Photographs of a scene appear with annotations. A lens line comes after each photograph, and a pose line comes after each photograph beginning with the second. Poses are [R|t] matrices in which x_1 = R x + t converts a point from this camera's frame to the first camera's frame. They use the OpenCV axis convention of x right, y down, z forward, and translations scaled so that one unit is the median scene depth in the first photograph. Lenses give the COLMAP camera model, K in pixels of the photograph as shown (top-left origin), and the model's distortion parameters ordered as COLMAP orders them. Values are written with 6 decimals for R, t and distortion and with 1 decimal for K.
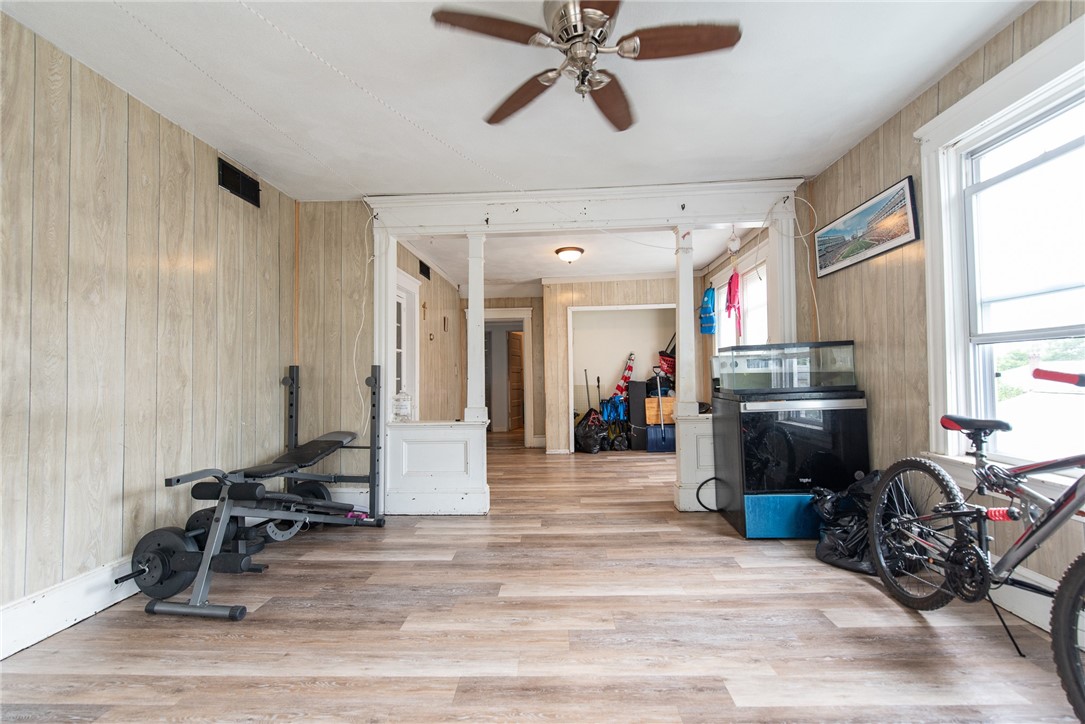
lens RADIAL K [[468.3, 0, 539.0], [0, 468.3, 367.4], [0, 0, 1]] dist [-0.000027, -0.000430]
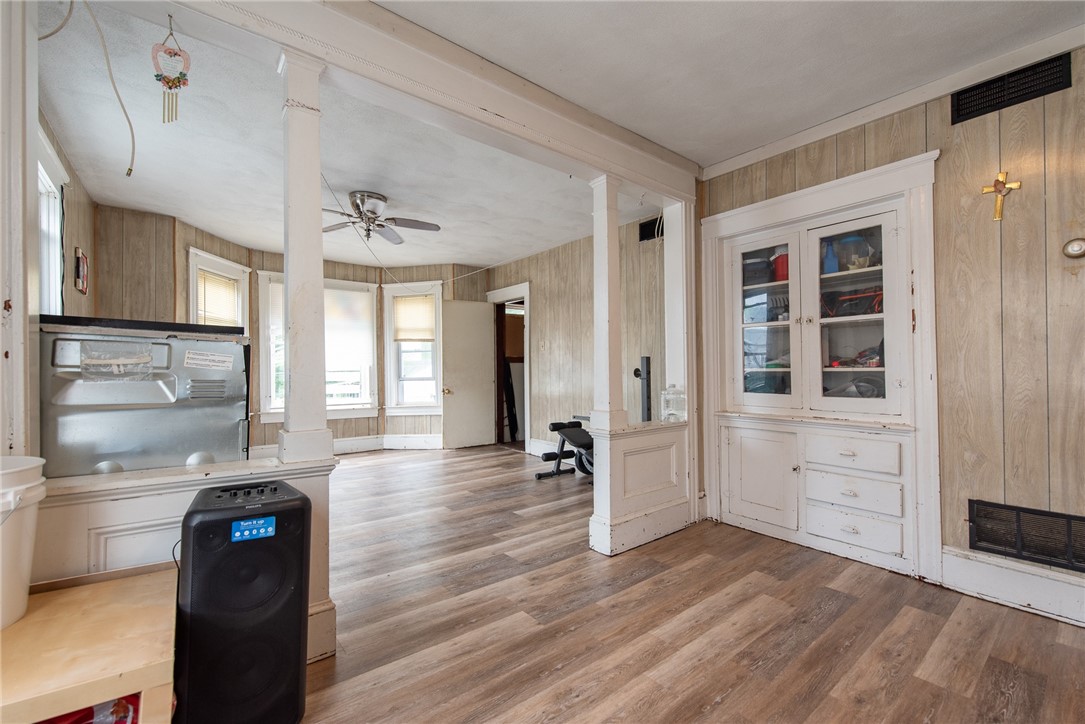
lens RADIAL K [[468.3, 0, 539.1], [0, 468.3, 363.2], [0, 0, 1]] dist [-0.000027, -0.000430]
pose [[-0.756685, 0.004583, -0.653764, 0.554183], [0.031343, 0.999080, -0.029274, 0.041907], [0.653028, -0.042642, -0.756132, 1.897103]]
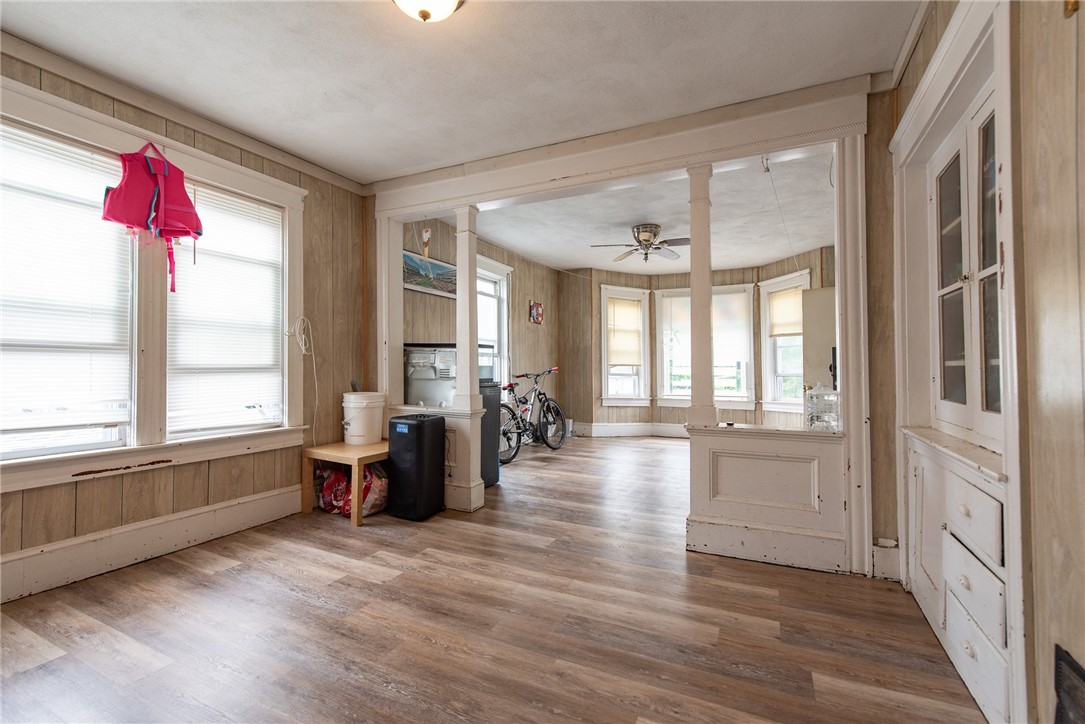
lens RADIAL K [[468.3, 0, 544.0], [0, 468.3, 364.1], [0, 0, 1]] dist [-0.000027, -0.000430]
pose [[-0.914684, 0.013957, 0.403928, -0.250665], [-0.001877, 0.999246, -0.038777, 0.068079], [-0.404165, -0.036227, -0.913969, 2.240019]]
